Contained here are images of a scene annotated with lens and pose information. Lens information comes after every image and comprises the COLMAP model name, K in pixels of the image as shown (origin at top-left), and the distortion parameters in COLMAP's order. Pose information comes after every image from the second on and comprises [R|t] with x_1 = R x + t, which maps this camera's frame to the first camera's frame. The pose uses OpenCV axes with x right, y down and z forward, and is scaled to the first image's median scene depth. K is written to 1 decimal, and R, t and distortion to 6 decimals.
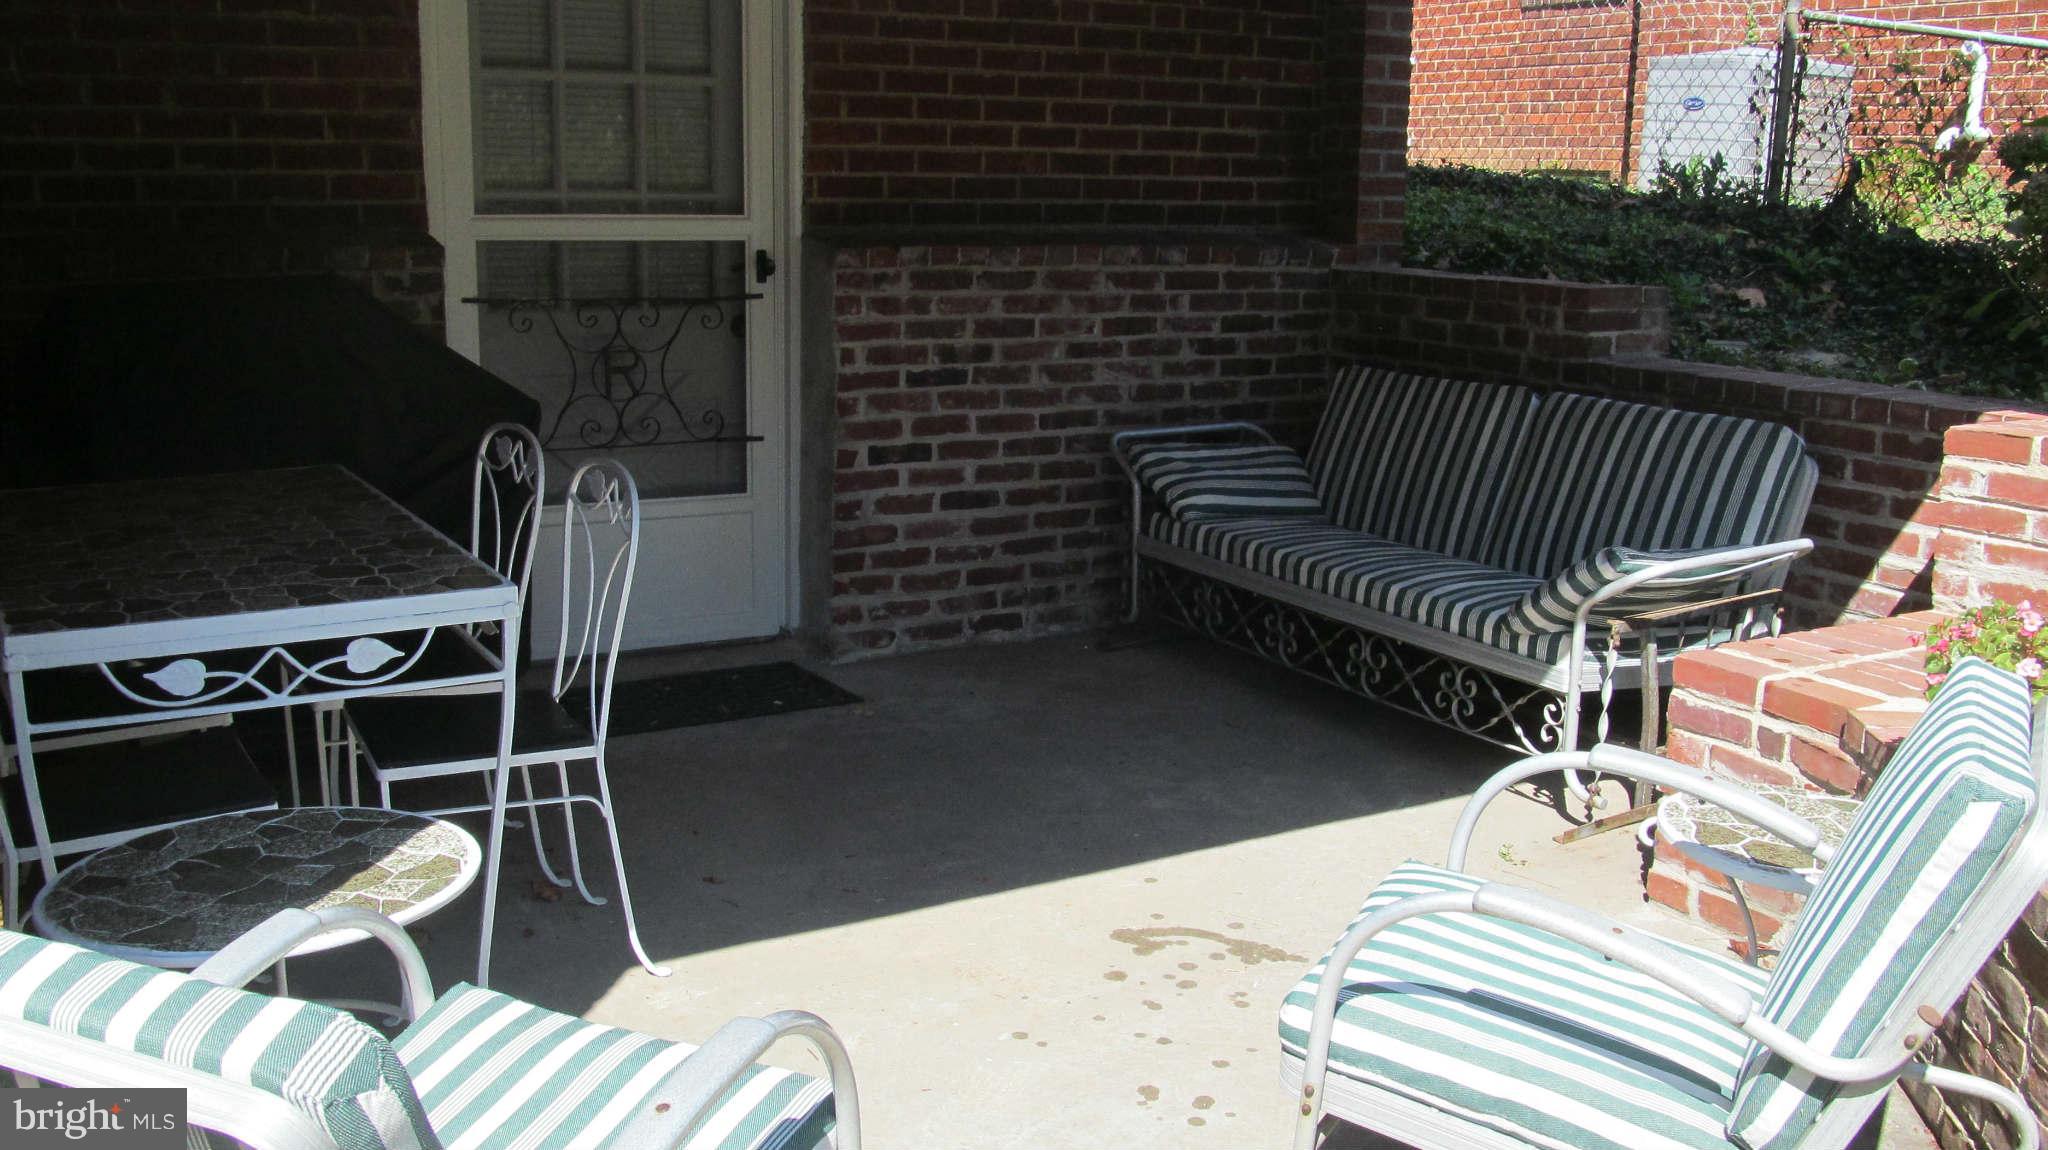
lens RADIAL K [[1970.9, 0, 1024.5], [0, 1970.9, 573.0], [0, 0, 1]] dist [-0.051115, 0.000000]
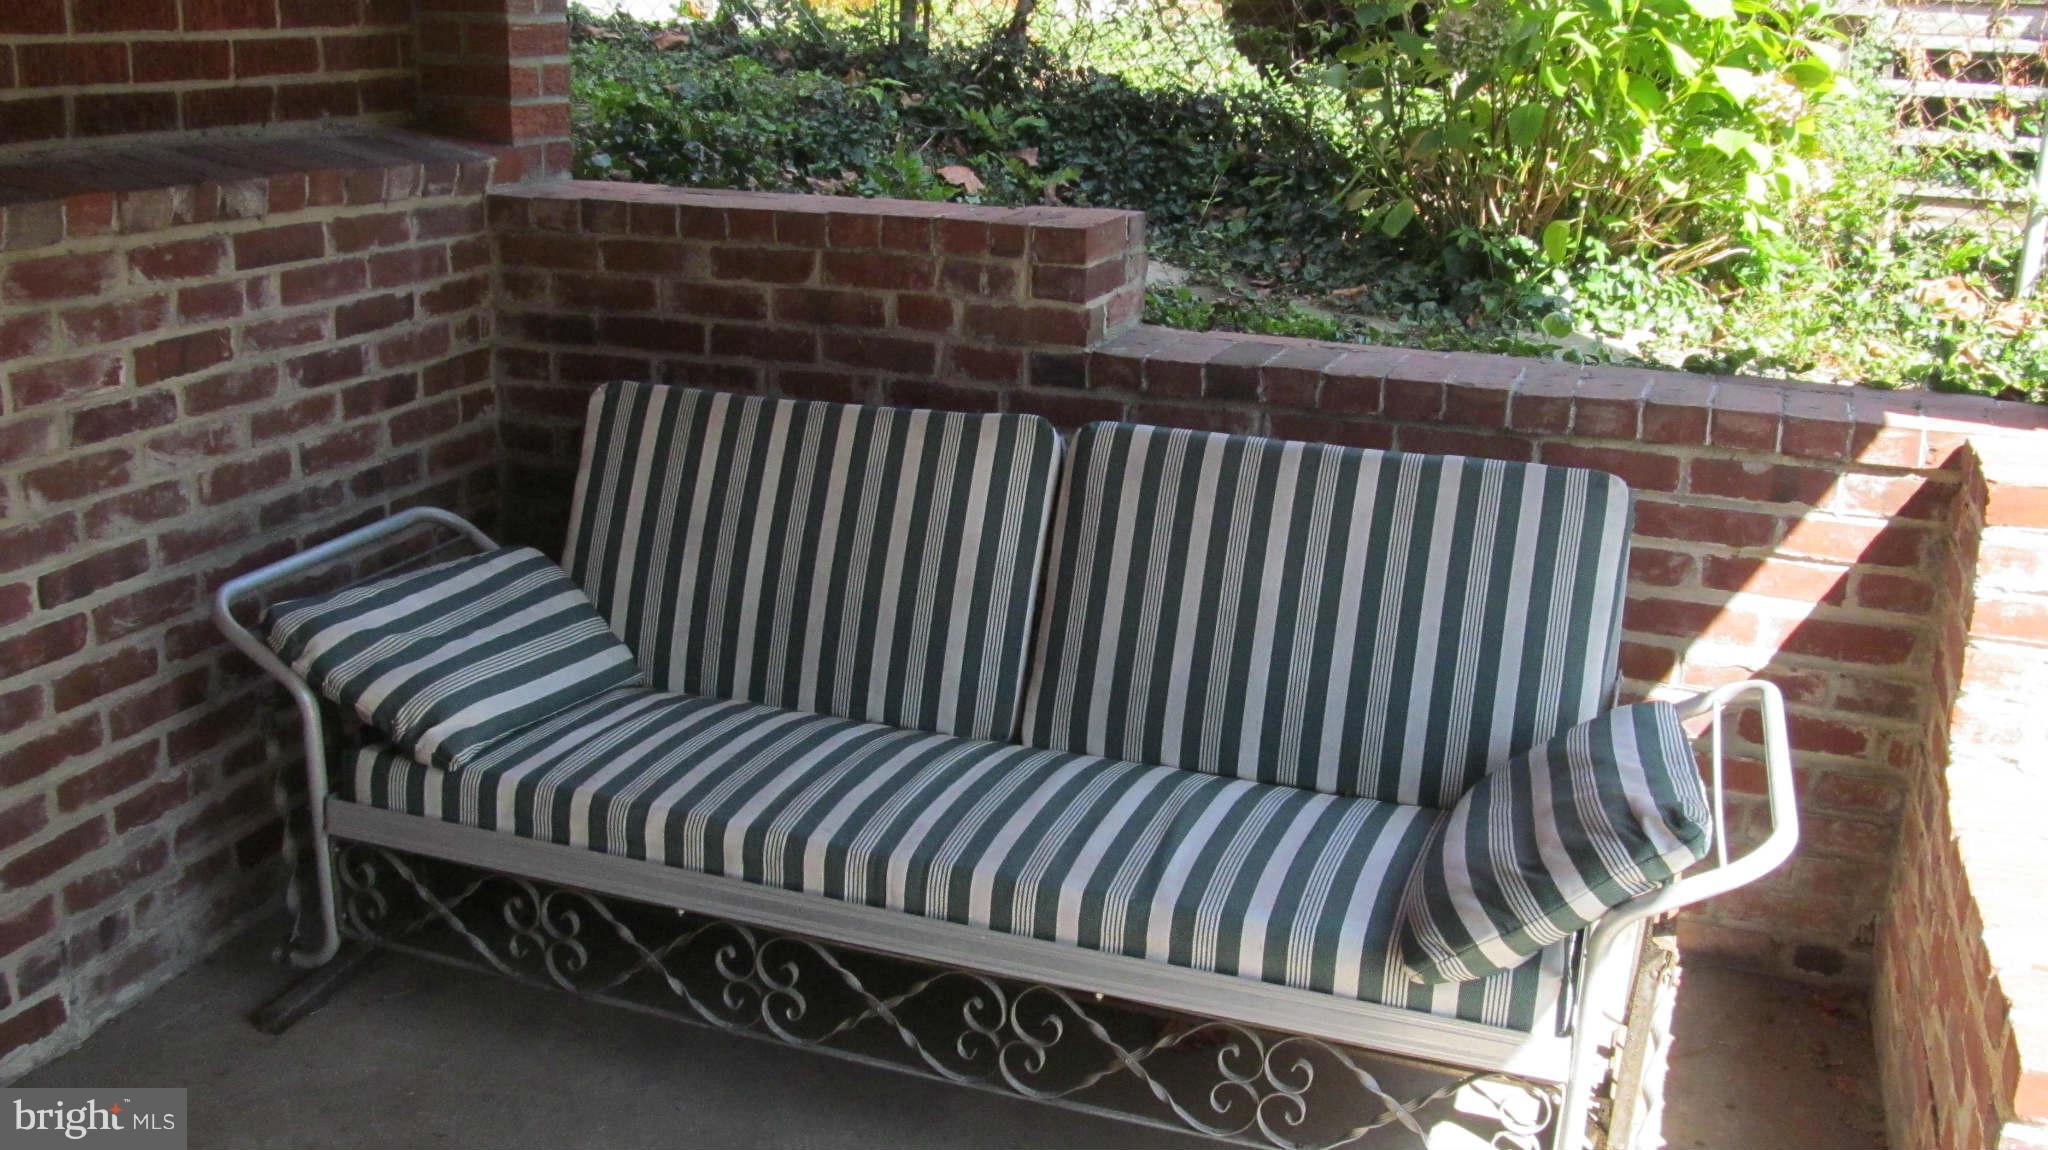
lens RADIAL K [[1970.9, 0, 1028.0], [0, 1970.9, 581.6], [0, 0, 1]] dist [-0.051115, 0.000000]
pose [[0.765951, -0.183048, 0.616290, -0.092455], [0.118462, 0.982380, 0.144554, -0.115859], [-0.631891, -0.037715, 0.774139, 0.501064]]
